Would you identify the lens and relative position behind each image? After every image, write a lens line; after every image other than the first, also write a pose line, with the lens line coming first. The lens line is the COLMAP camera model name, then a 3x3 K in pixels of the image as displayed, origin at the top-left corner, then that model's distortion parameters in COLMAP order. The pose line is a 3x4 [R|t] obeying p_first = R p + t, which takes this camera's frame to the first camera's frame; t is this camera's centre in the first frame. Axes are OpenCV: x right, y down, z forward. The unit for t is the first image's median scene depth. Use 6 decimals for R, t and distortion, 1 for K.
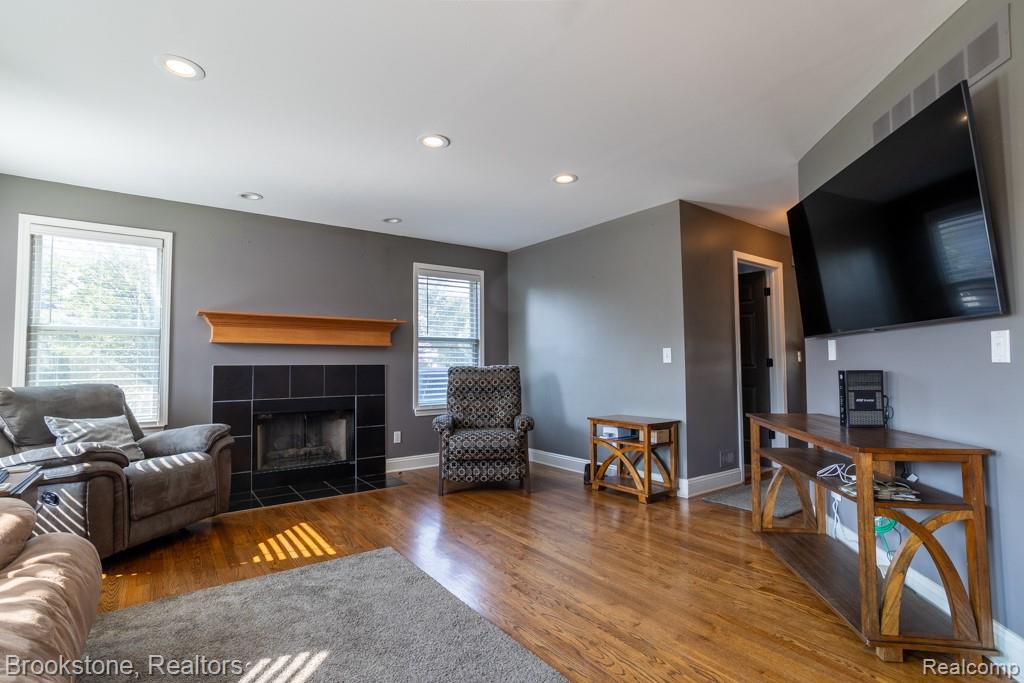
lens RADIAL K [[495.7, 0, 506.5], [0, 495.7, 345.0], [0, 0, 1]] dist [-0.055834, 0.035410]
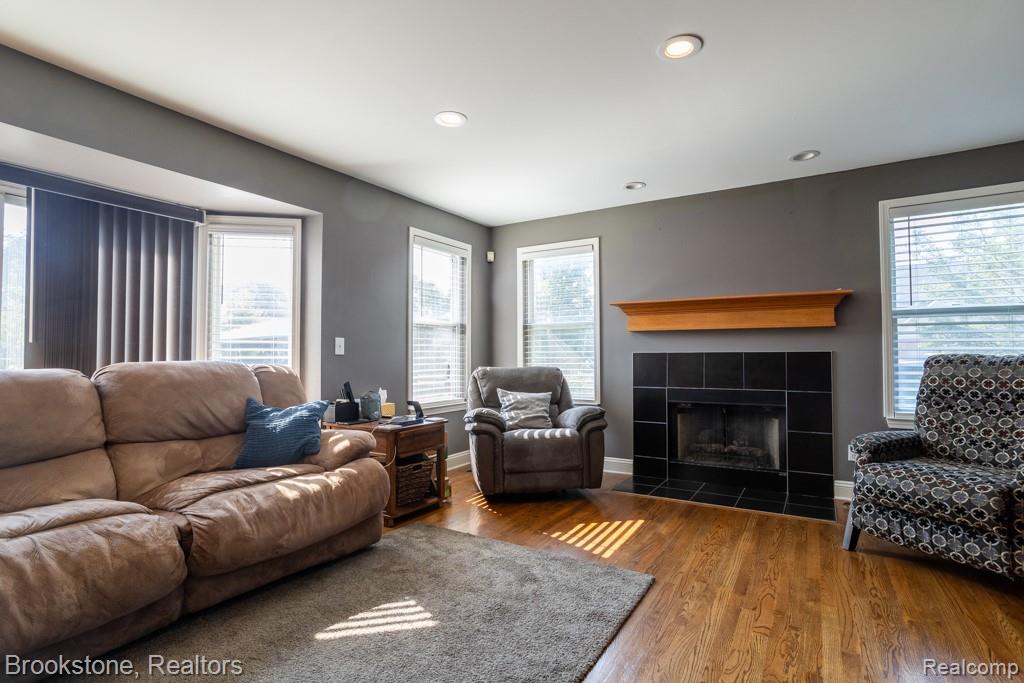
lens RADIAL K [[495.7, 0, 506.5], [0, 495.7, 345.0], [0, 0, 1]] dist [-0.055834, 0.035410]
pose [[0.368509, -0.012781, -0.929536, 0.306595], [0.040160, 0.999191, 0.002183, 0.010630], [0.928756, -0.038134, 0.368724, 0.342505]]
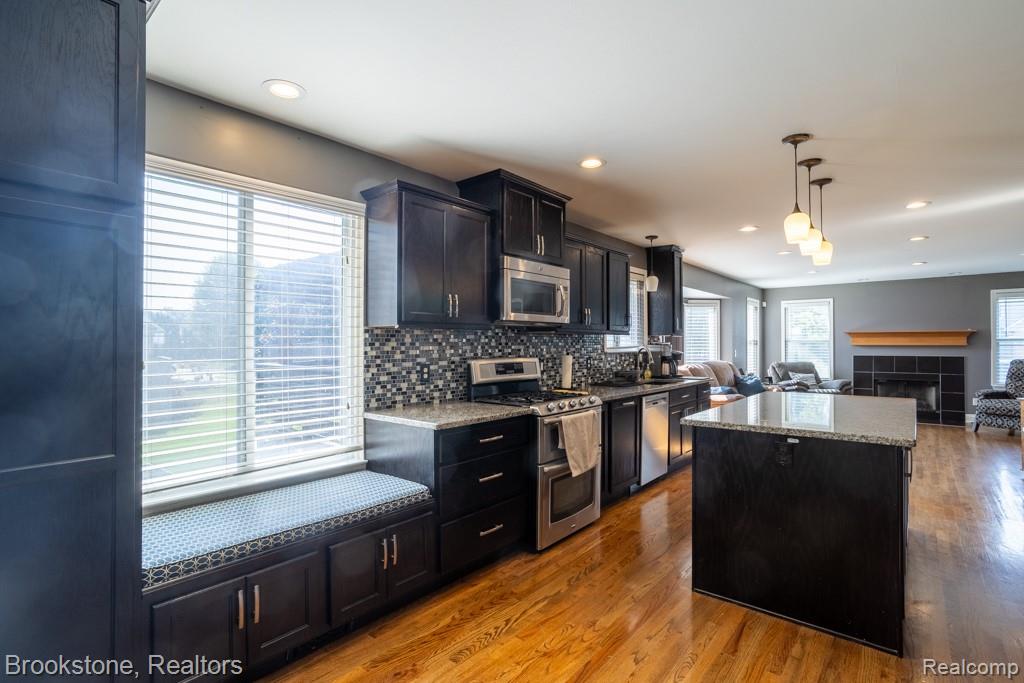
lens RADIAL K [[491.2, 0, 505.6], [0, 491.2, 341.3], [0, 0, 1]] dist [-0.055079, 0.031472]
pose [[0.227854, -0.000409, -0.973695, 1.170300], [0.041820, 0.999081, 0.009366, -0.109182], [0.972797, -0.042854, 0.227661, -1.033215]]
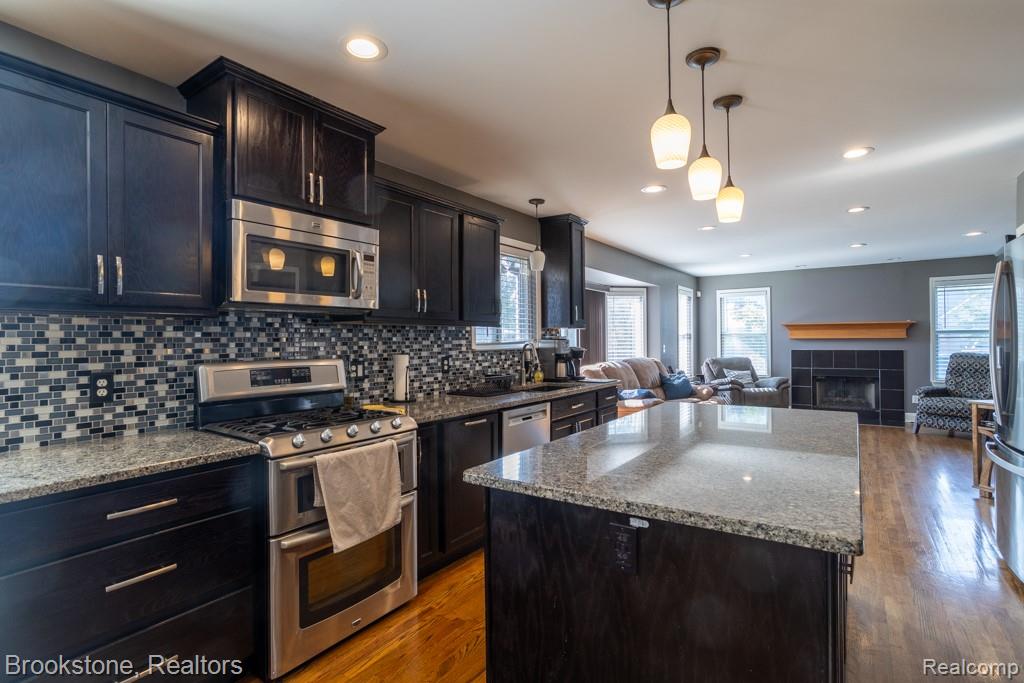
lens RADIAL K [[502.3, 0, 506.5], [0, 502.3, 339.2], [0, 0, 1]] dist [-0.055350, 0.038803]
pose [[0.317880, 0.003226, -0.948125, 0.970561], [0.045853, 0.998772, 0.018772, -0.095475], [0.947022, -0.049442, 0.317342, -0.766440]]
